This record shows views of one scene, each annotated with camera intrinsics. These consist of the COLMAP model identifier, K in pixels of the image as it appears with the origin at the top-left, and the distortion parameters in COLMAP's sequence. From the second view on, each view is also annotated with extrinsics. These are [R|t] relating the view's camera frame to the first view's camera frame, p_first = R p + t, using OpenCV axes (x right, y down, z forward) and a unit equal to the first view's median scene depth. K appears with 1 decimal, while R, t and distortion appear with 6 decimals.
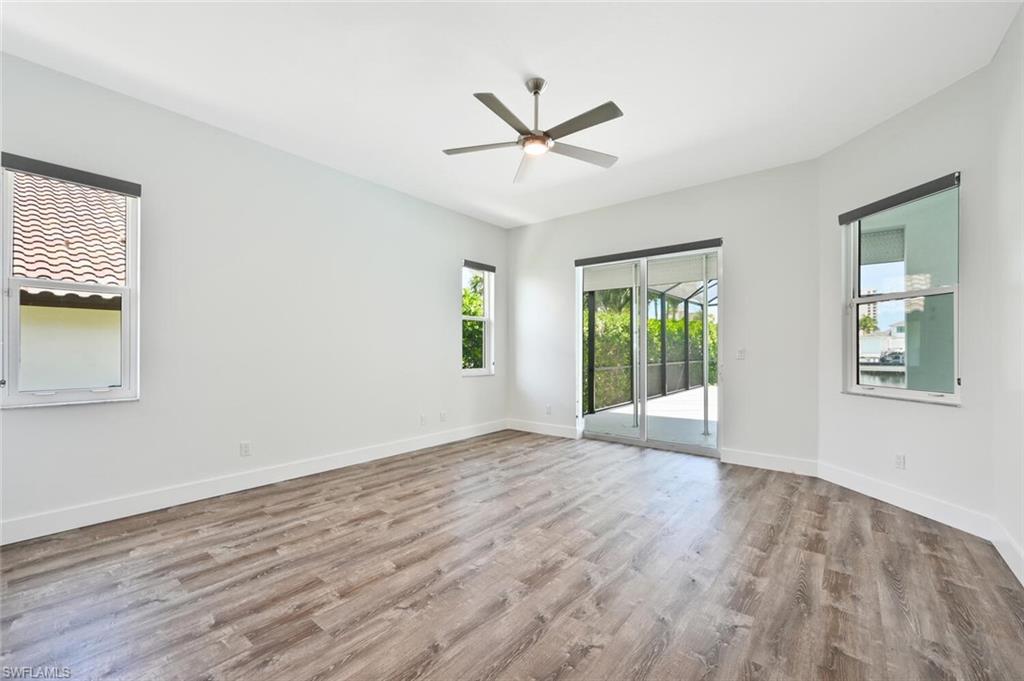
lens RADIAL K [[419.7, 0, 509.0], [0, 419.7, 345.9], [0, 0, 1]] dist [0.000163, -0.000155]
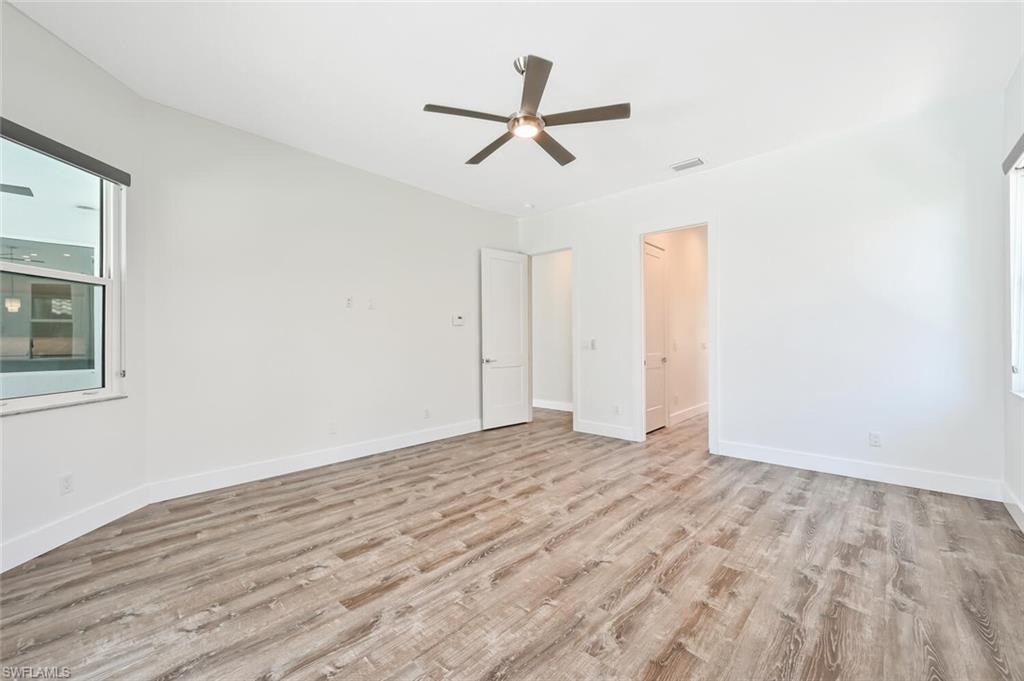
lens RADIAL K [[419.7, 0, 513.6], [0, 419.7, 340.4], [0, 0, 1]] dist [0.000163, -0.000155]
pose [[-0.998893, 0.005056, 0.046773, 0.049993], [0.004721, 0.999962, -0.007276, 0.012793], [-0.046808, -0.007047, -0.998879, 1.967187]]
